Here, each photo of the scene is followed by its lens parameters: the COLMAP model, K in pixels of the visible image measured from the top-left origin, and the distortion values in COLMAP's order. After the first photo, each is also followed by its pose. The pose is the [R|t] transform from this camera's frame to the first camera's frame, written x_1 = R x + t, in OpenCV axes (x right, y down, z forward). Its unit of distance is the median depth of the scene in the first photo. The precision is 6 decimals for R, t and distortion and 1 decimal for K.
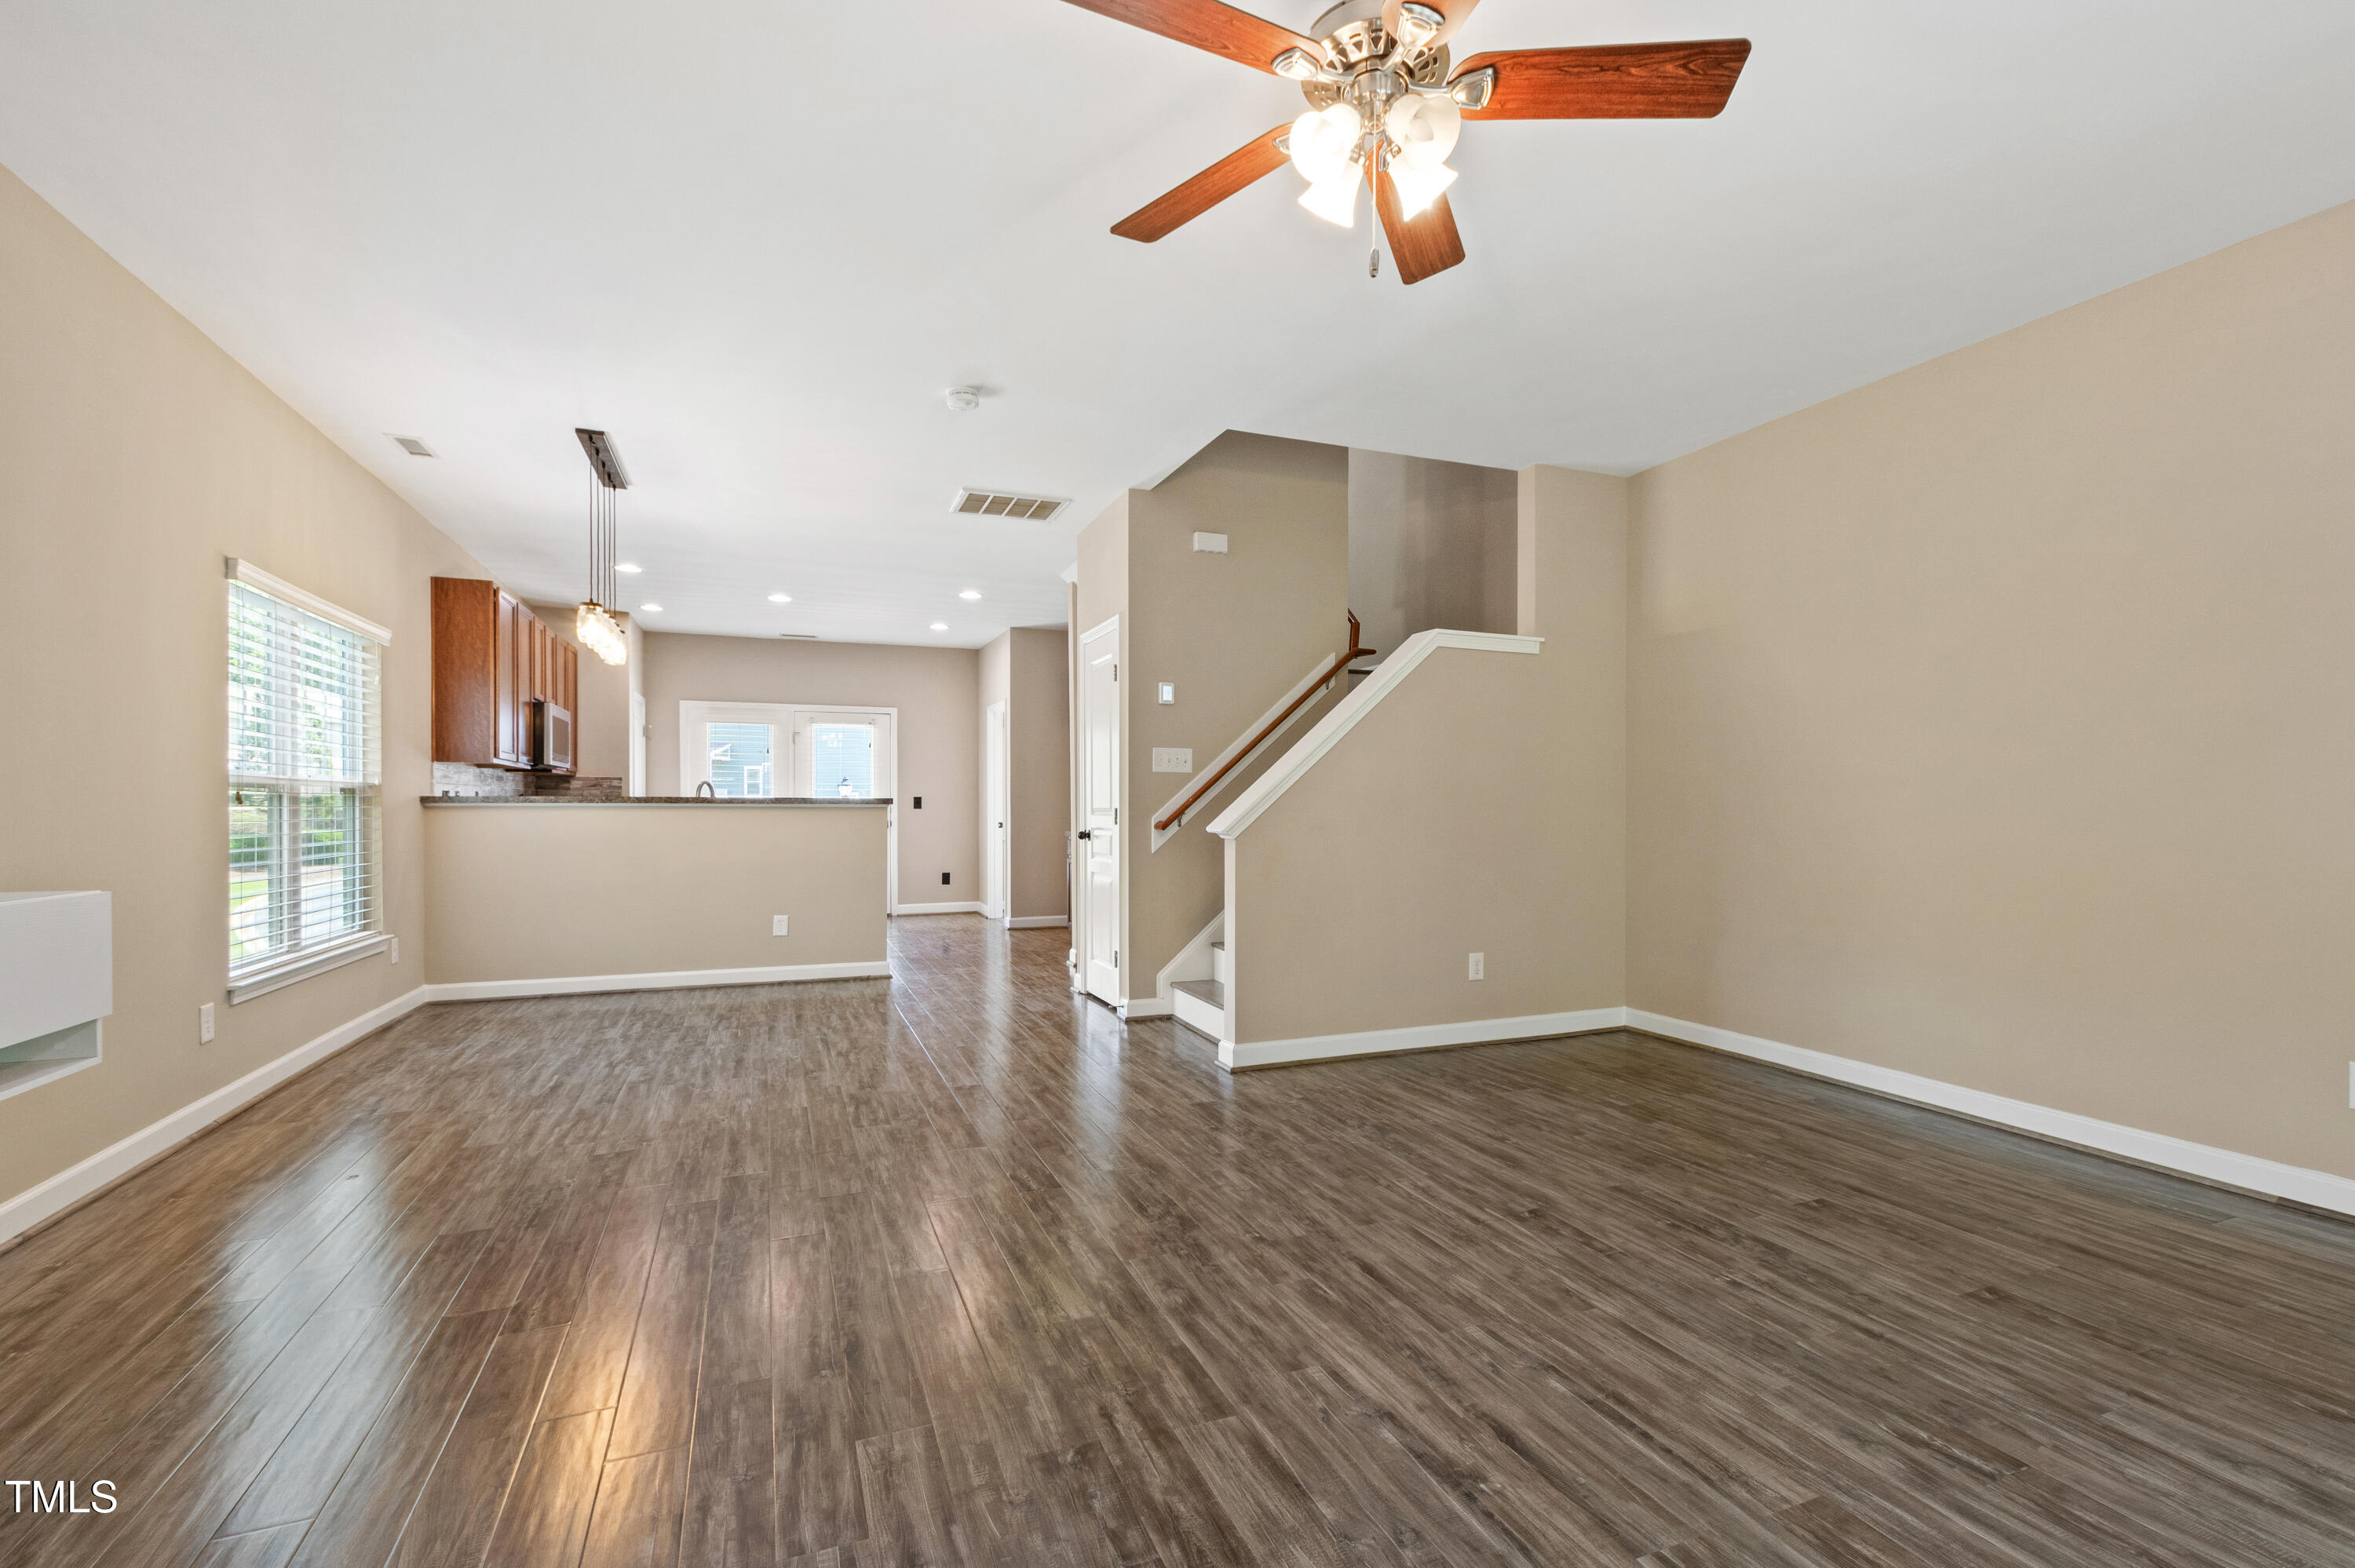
lens RADIAL K [[1015.7, 0, 1179.2], [0, 1015.7, 803.1], [0, 0, 1]] dist [0.005240, -0.001137]
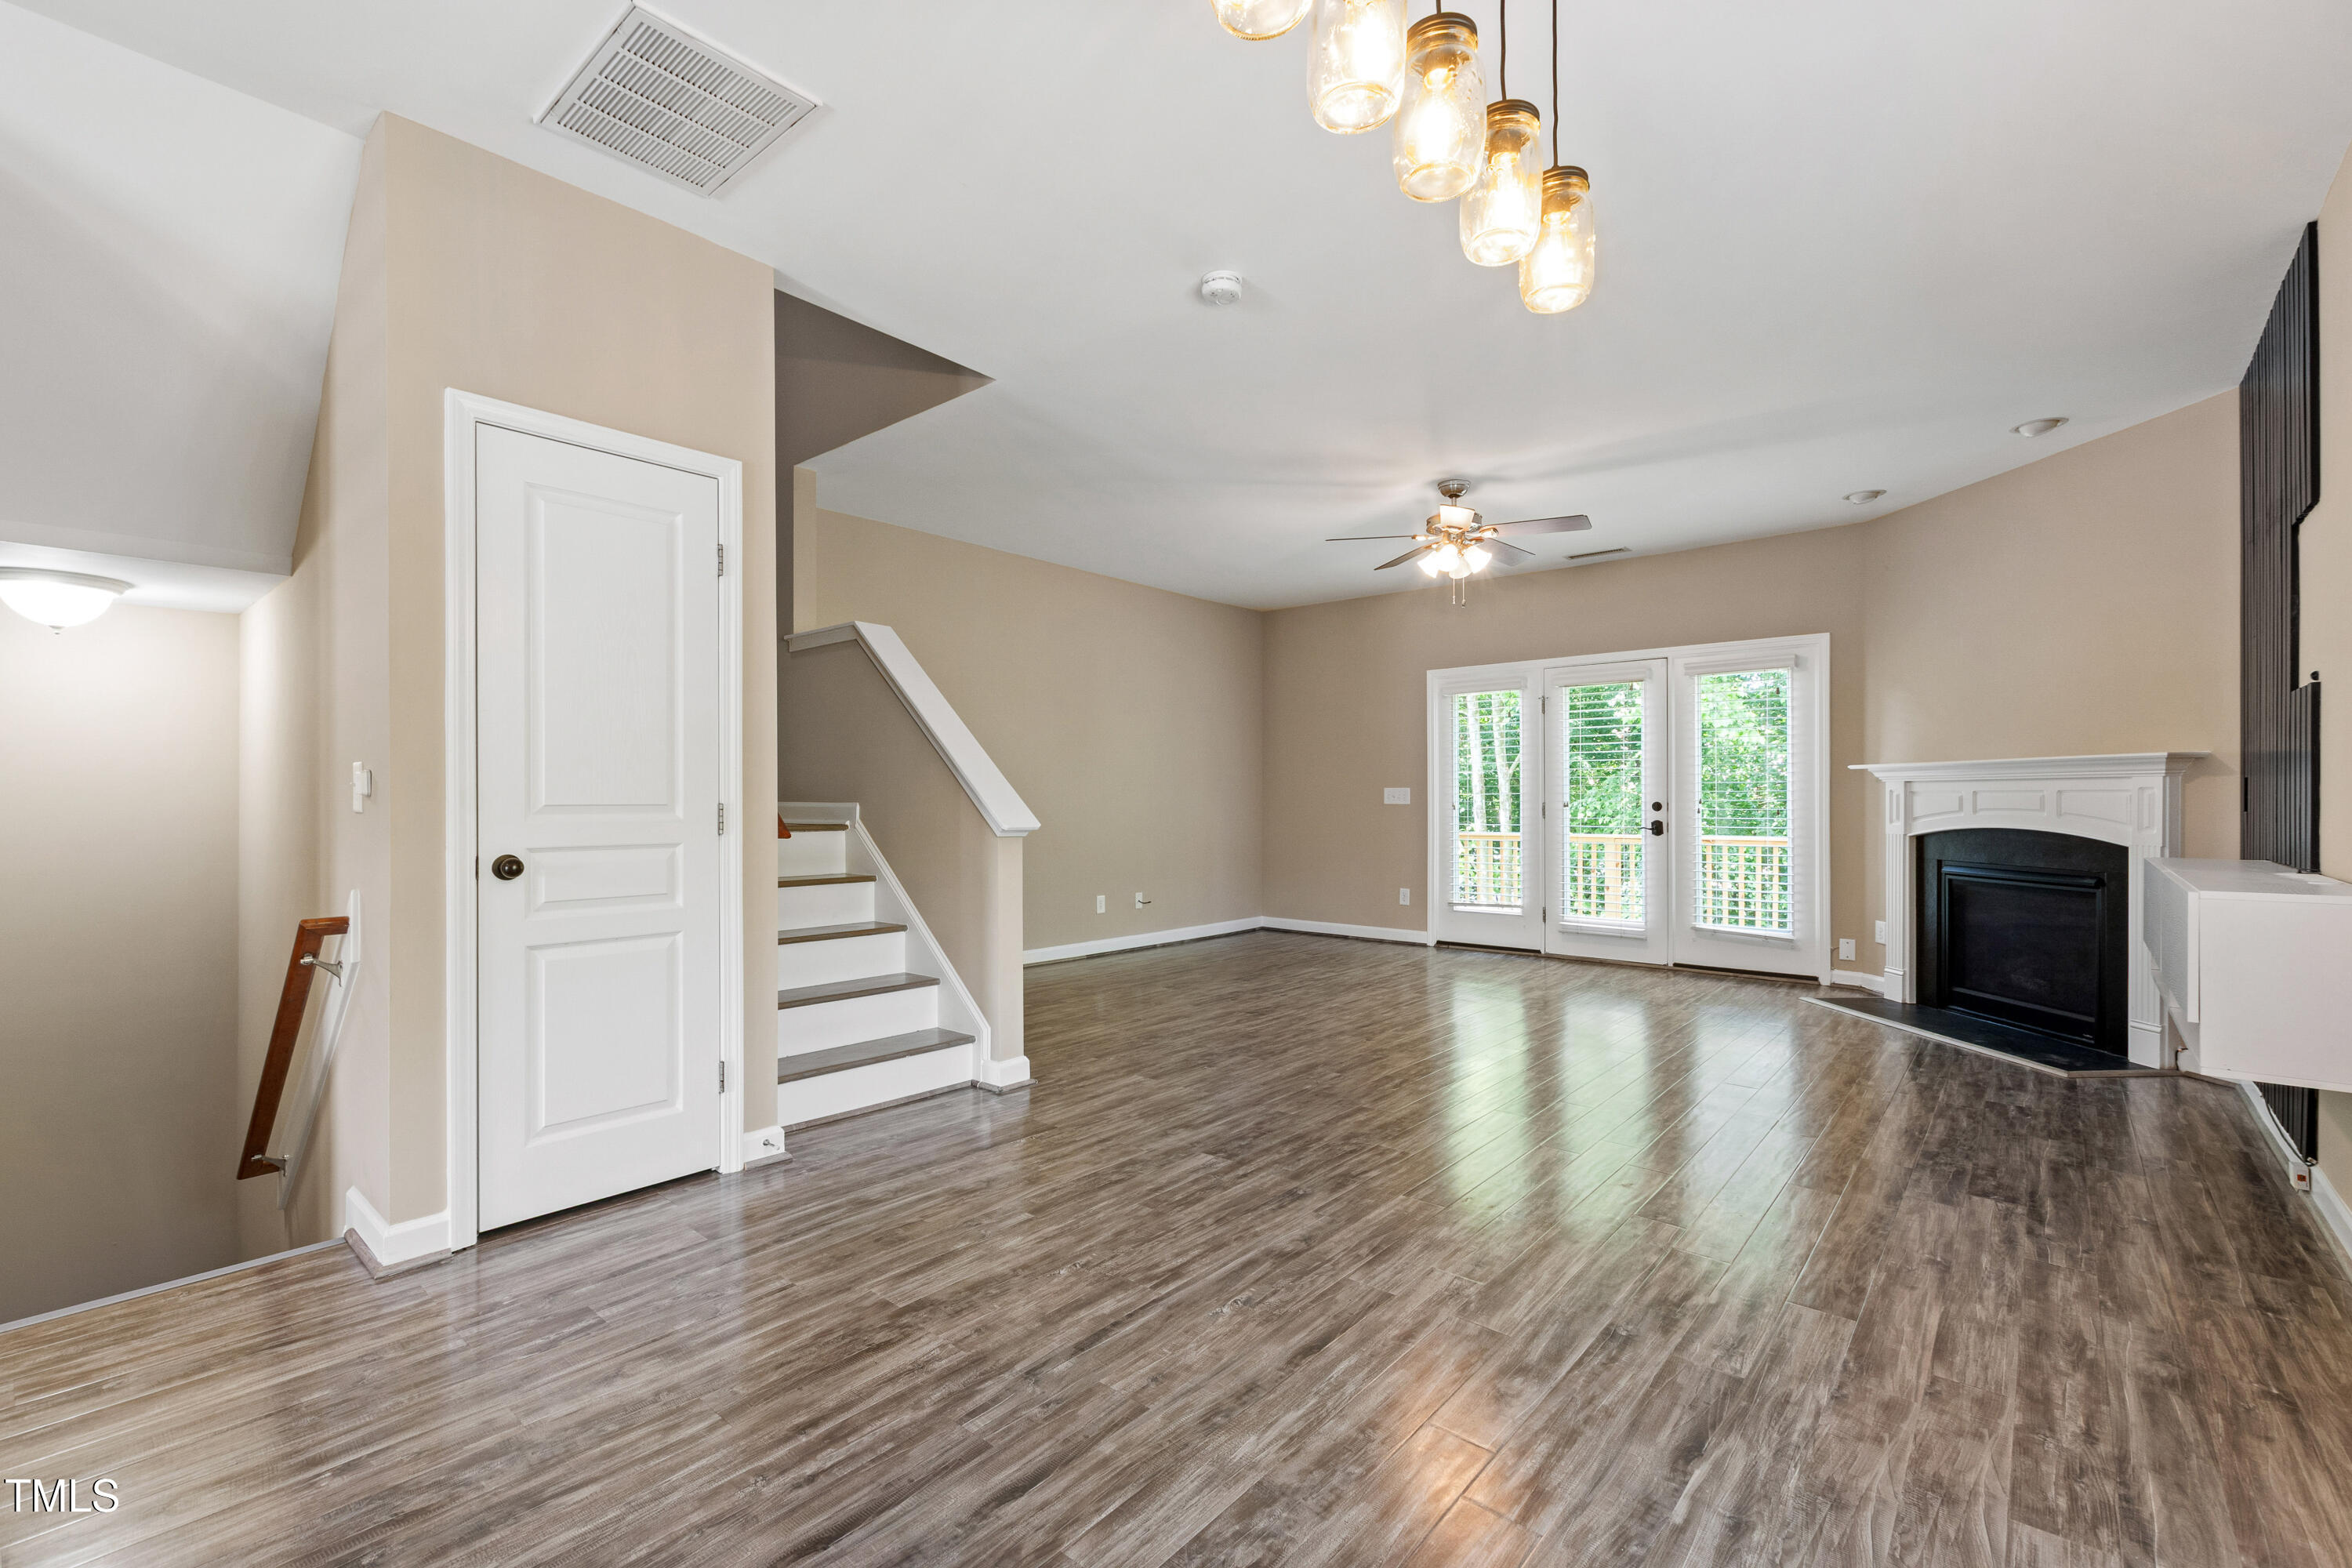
lens RADIAL K [[1014.5, 0, 1181.9], [0, 1014.5, 784.7], [0, 0, 1]] dist [0.005240, -0.001137]
pose [[-0.459465, 0.013656, 0.888091, -1.256242], [-0.002501, 0.999858, -0.016668, 0.007045], [-0.888193, -0.009879, -0.459365, 1.943198]]
